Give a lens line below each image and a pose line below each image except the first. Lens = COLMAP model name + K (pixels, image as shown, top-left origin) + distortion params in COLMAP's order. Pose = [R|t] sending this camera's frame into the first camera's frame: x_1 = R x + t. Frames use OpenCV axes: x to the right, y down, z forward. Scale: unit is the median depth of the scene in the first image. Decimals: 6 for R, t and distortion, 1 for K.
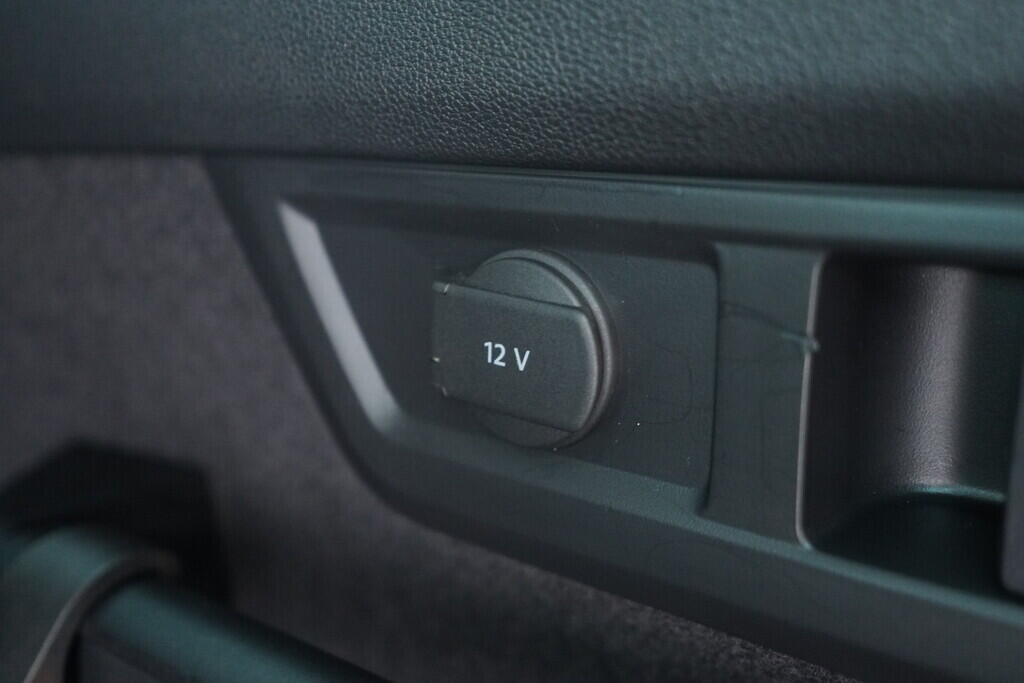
lens RADIAL K [[1058.3, 0, 516.0], [0, 1058.3, 341.1], [0, 0, 1]] dist [0.001289, 0.015274]
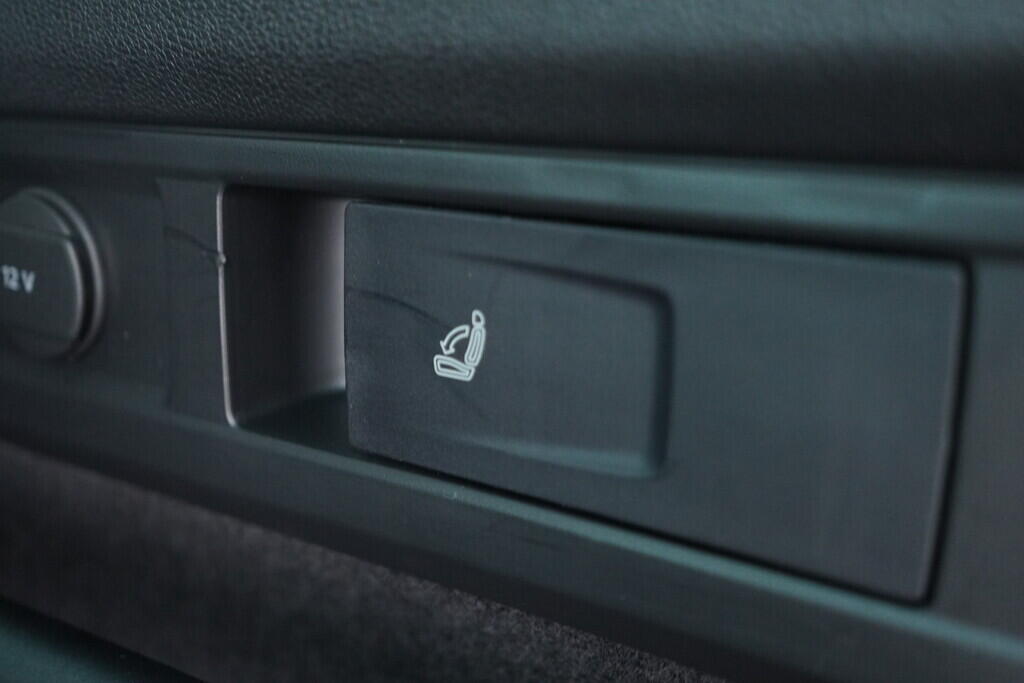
lens RADIAL K [[1206.7, 0, 511.5], [0, 1206.7, 372.9], [0, 0, 1]] dist [0.056406, 0.032426]
pose [[0.999407, -0.008637, 0.033332, 0.539911], [0.007899, 0.999722, 0.022211, 0.101571], [-0.033515, -0.021935, 0.999197, -0.405165]]
